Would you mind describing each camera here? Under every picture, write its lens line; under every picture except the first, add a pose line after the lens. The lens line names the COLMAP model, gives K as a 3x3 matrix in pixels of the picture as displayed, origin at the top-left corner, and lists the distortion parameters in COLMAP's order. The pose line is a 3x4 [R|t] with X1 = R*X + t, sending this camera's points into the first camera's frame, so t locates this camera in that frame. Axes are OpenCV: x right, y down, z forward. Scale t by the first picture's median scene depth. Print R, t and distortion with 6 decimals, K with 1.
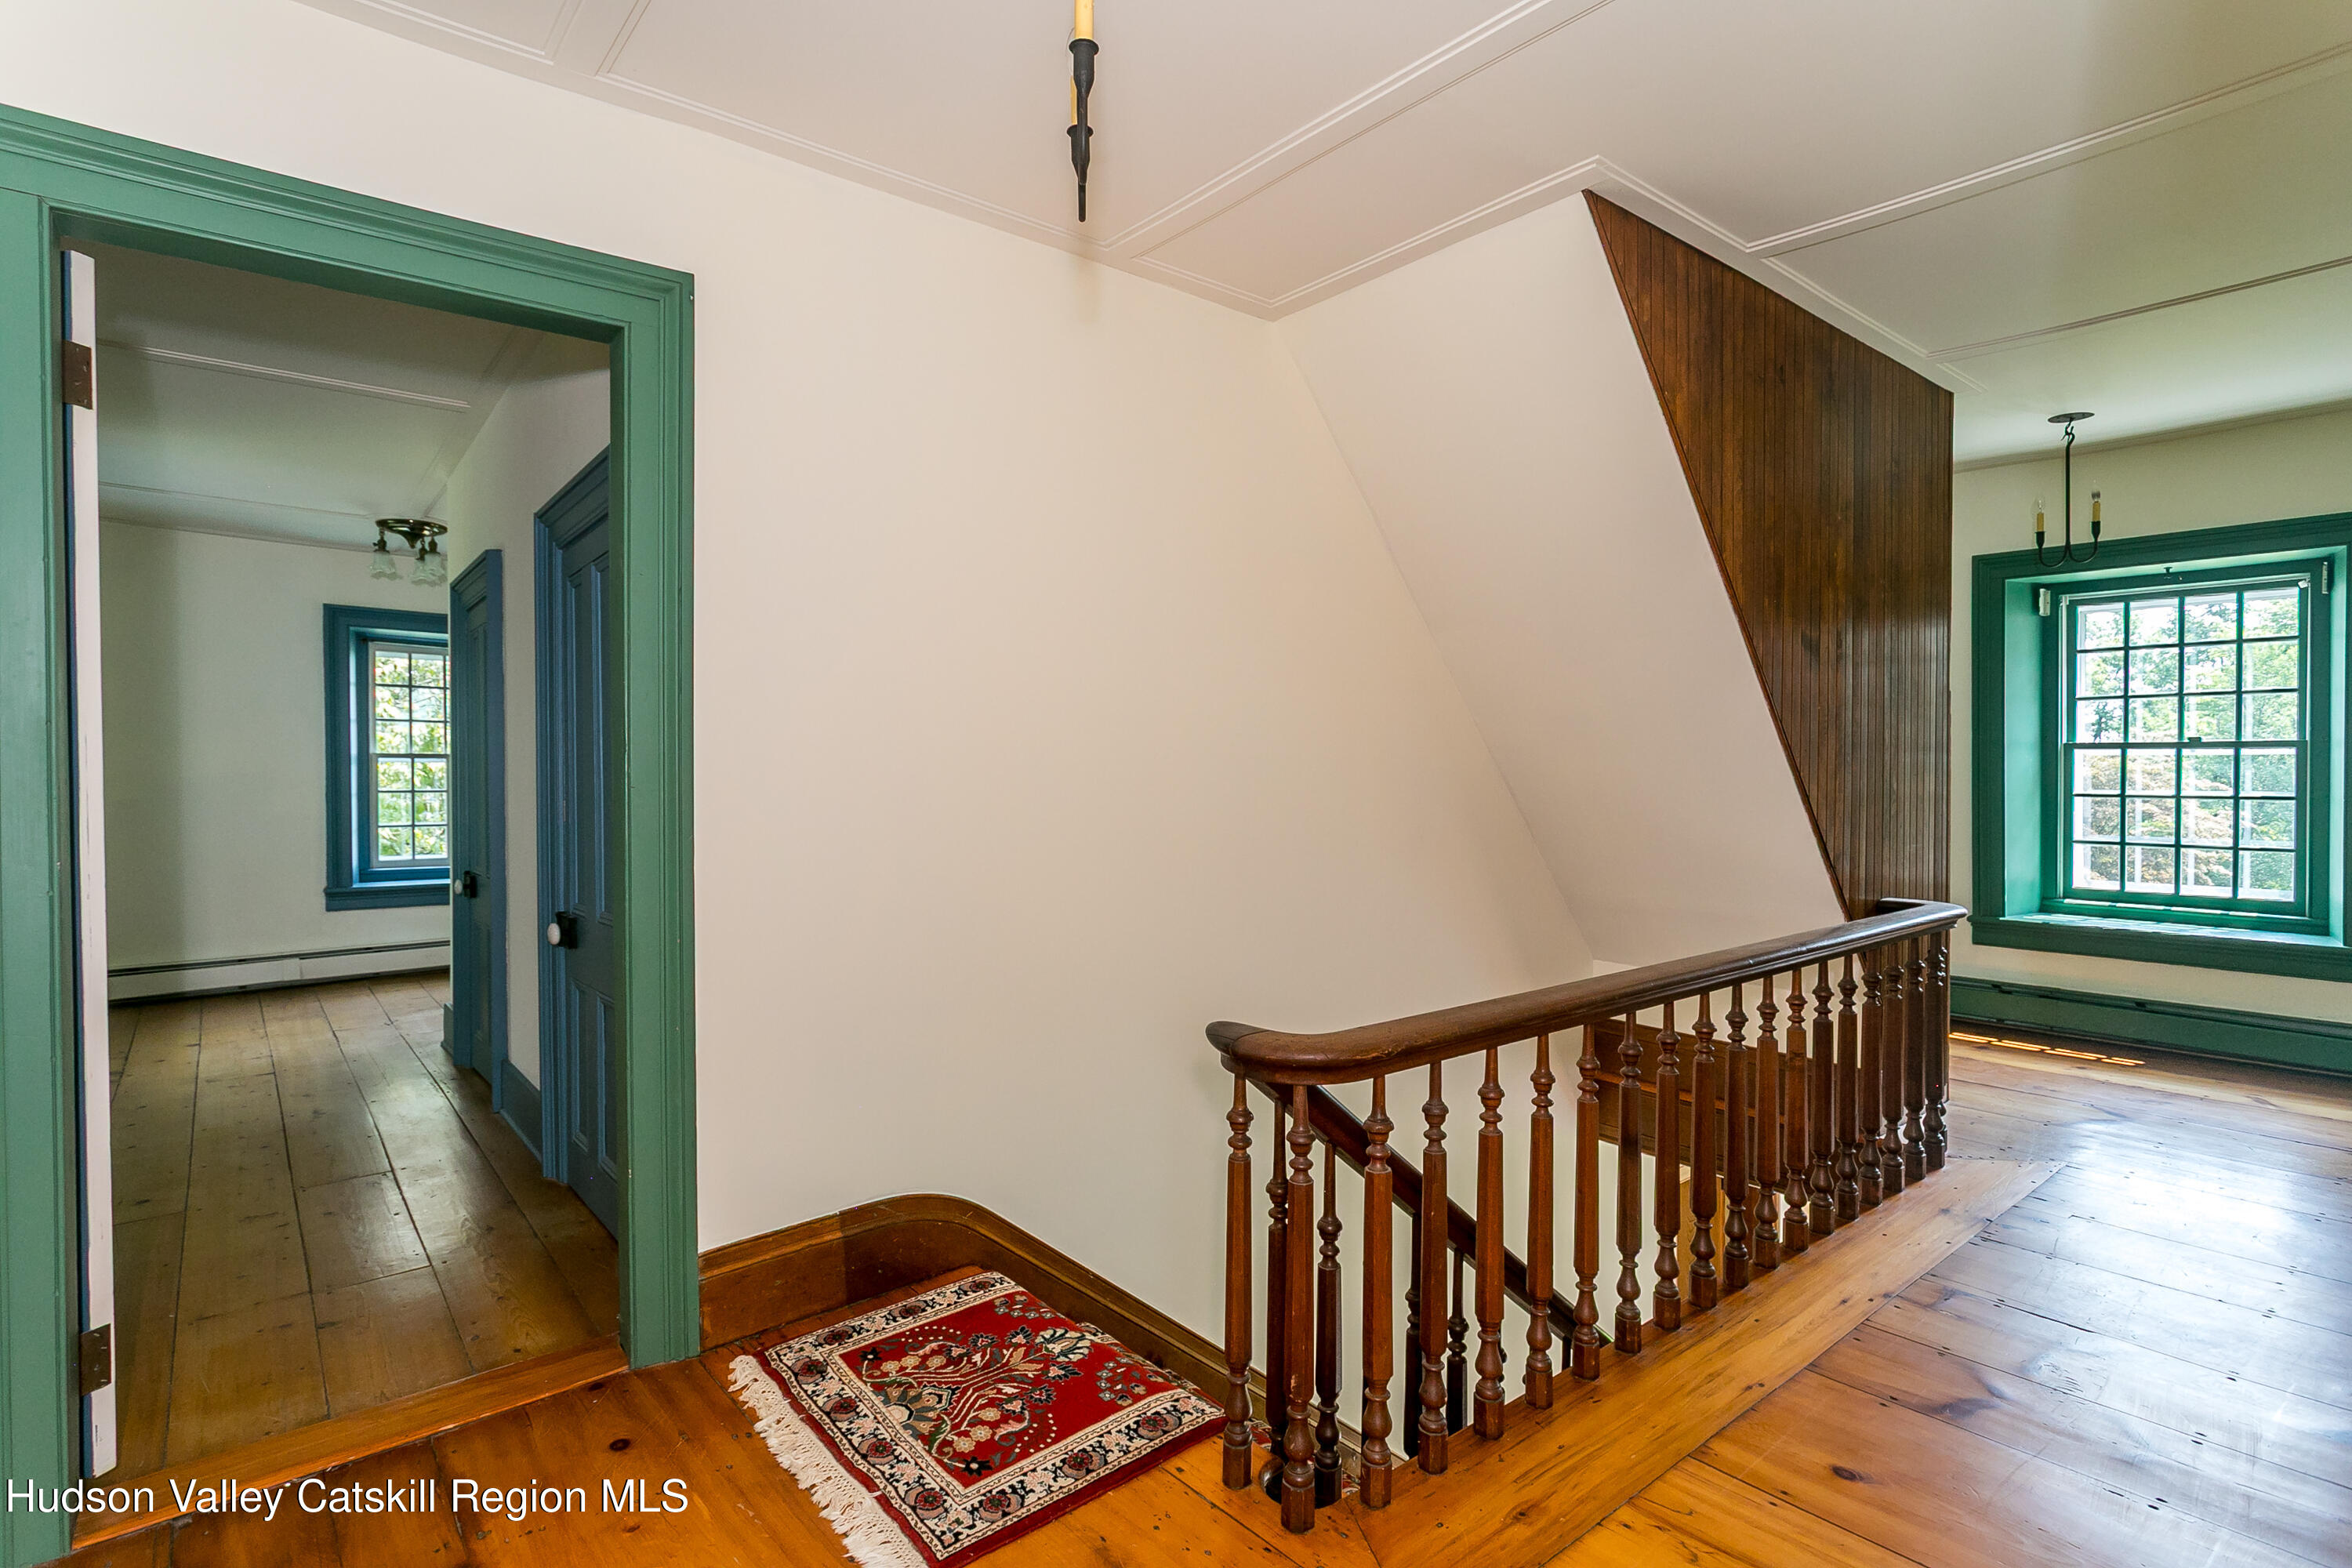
lens RADIAL K [[1161.2, 0, 1176.0], [0, 1161.2, 784.0], [0, 0, 1]] dist [0.000325, 0.000163]
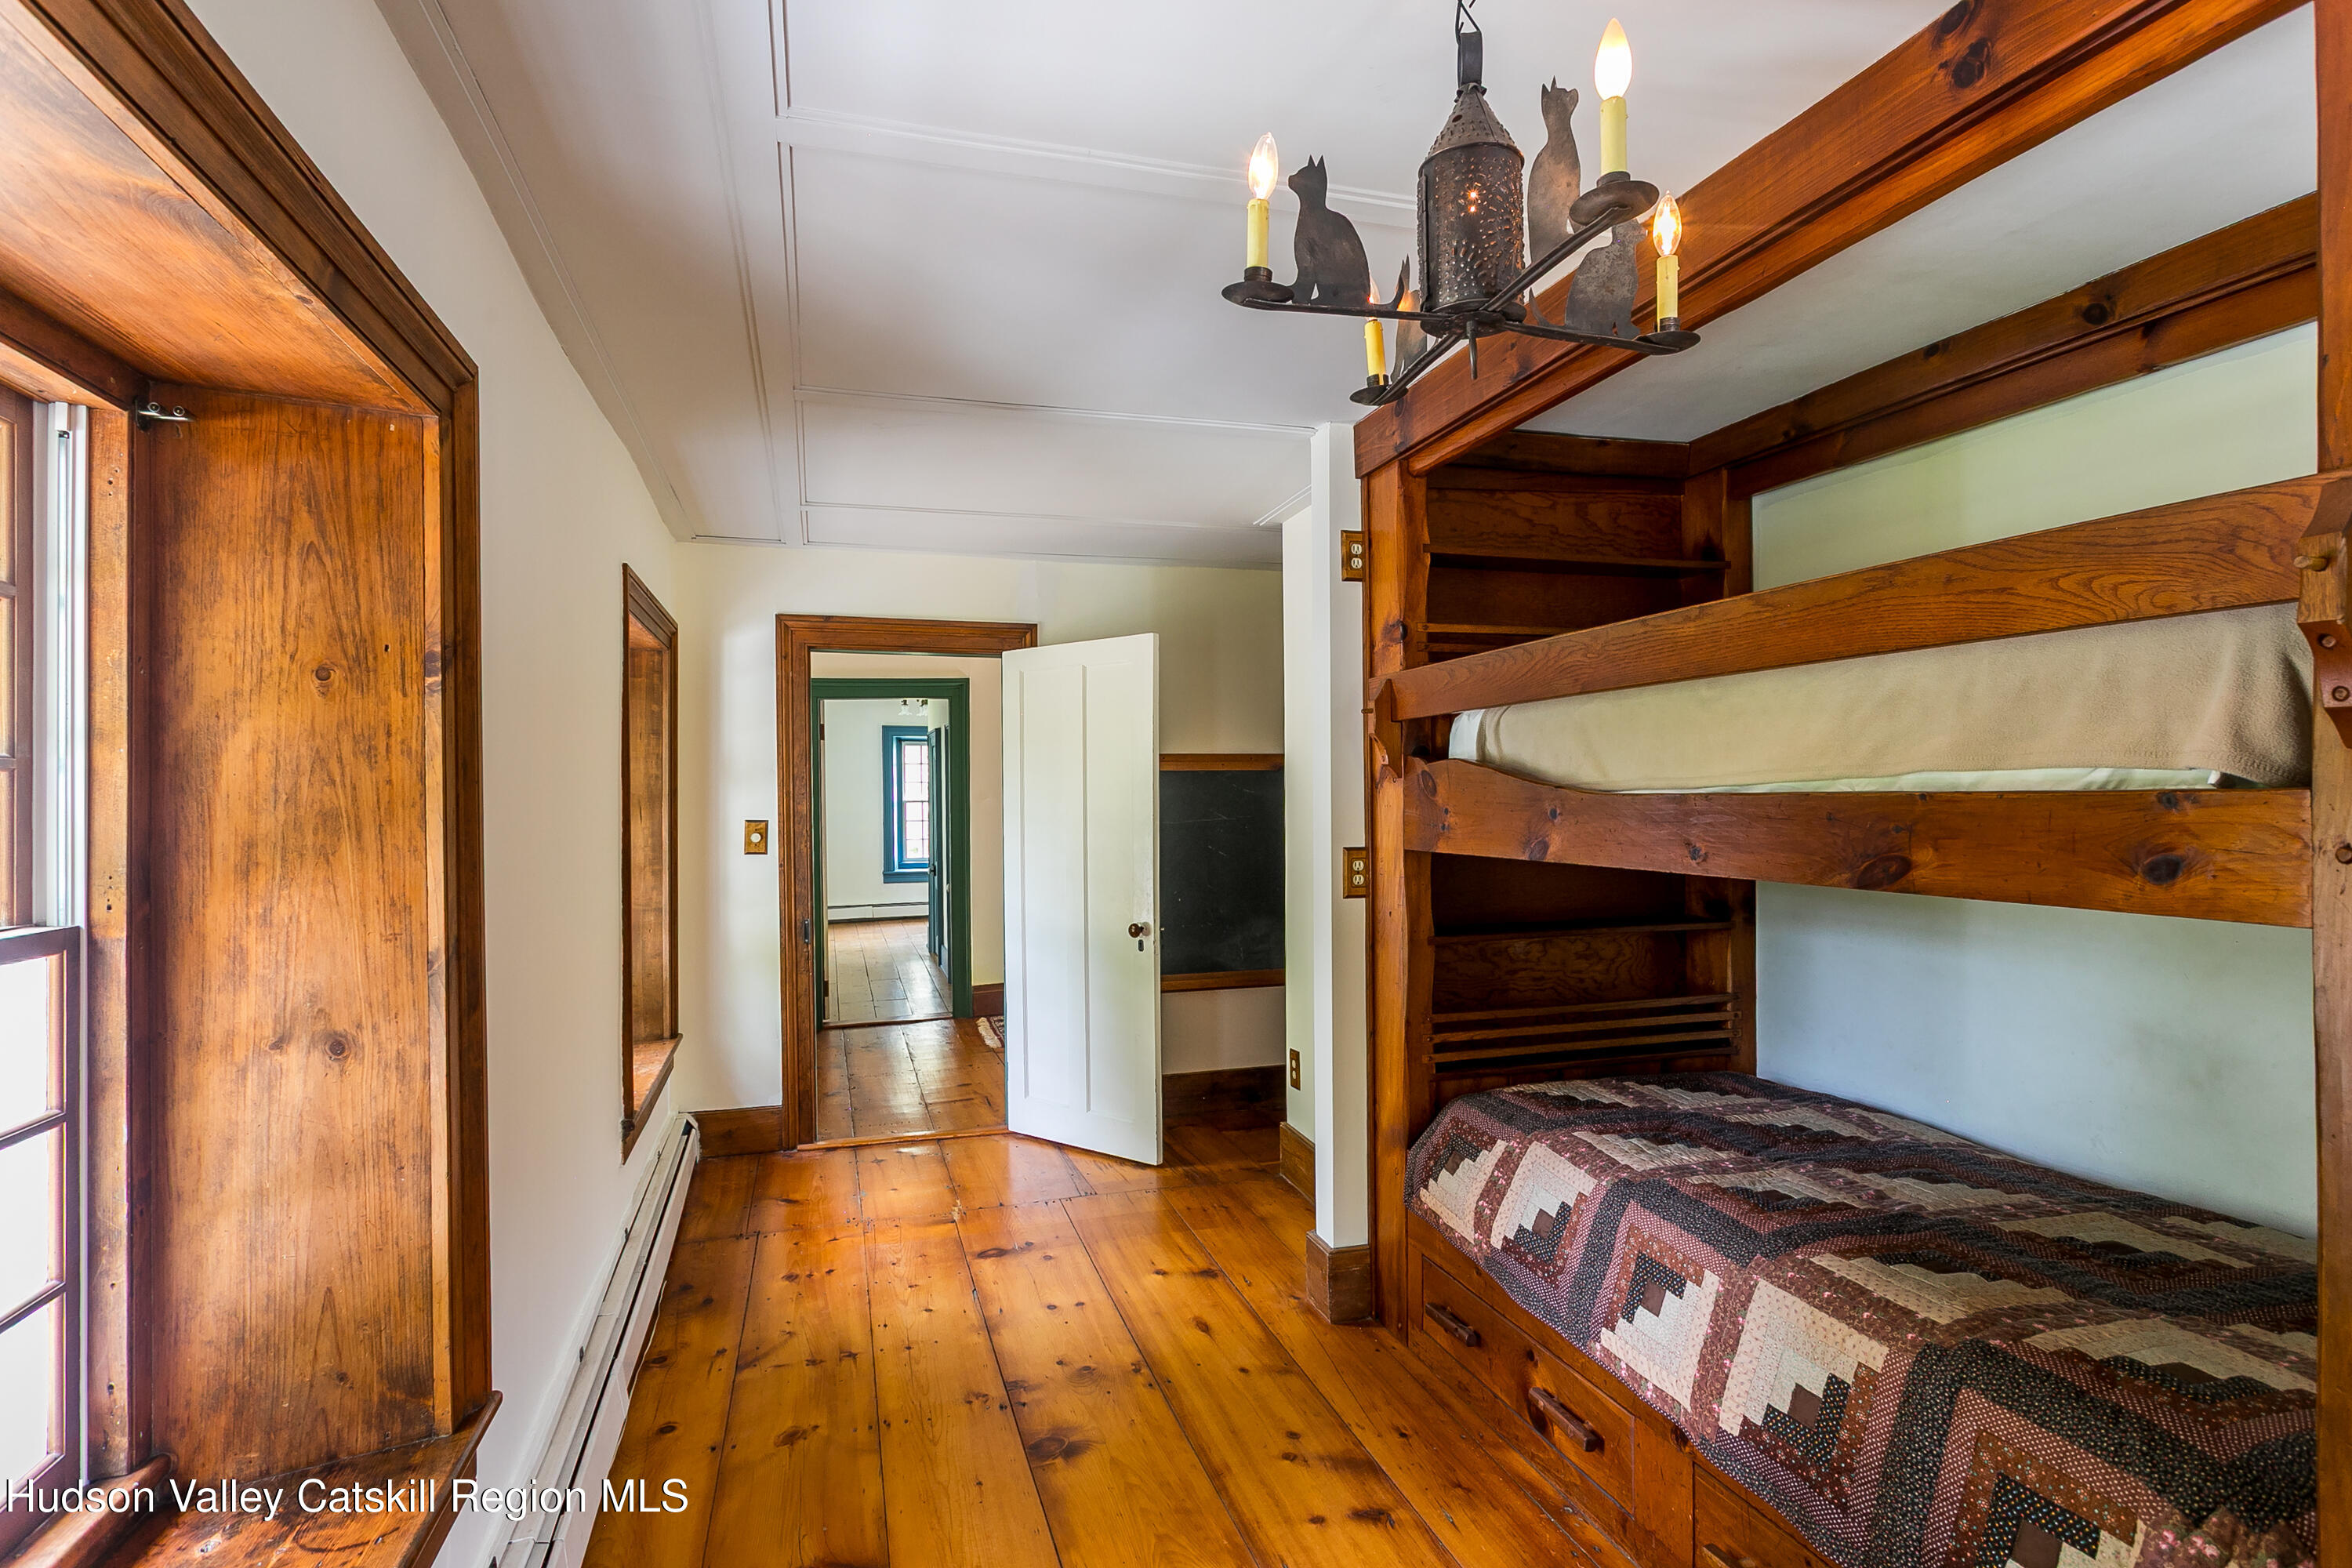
lens RADIAL K [[1161.2, 0, 1176.0], [0, 1161.2, 784.0], [0, 0, 1]] dist [0.000325, 0.000163]
pose [[0.925229, -0.011670, -0.379228, 0.545941], [0.004210, 0.999781, -0.020494, -0.025654], [0.379385, 0.017365, 0.925076, -0.725552]]
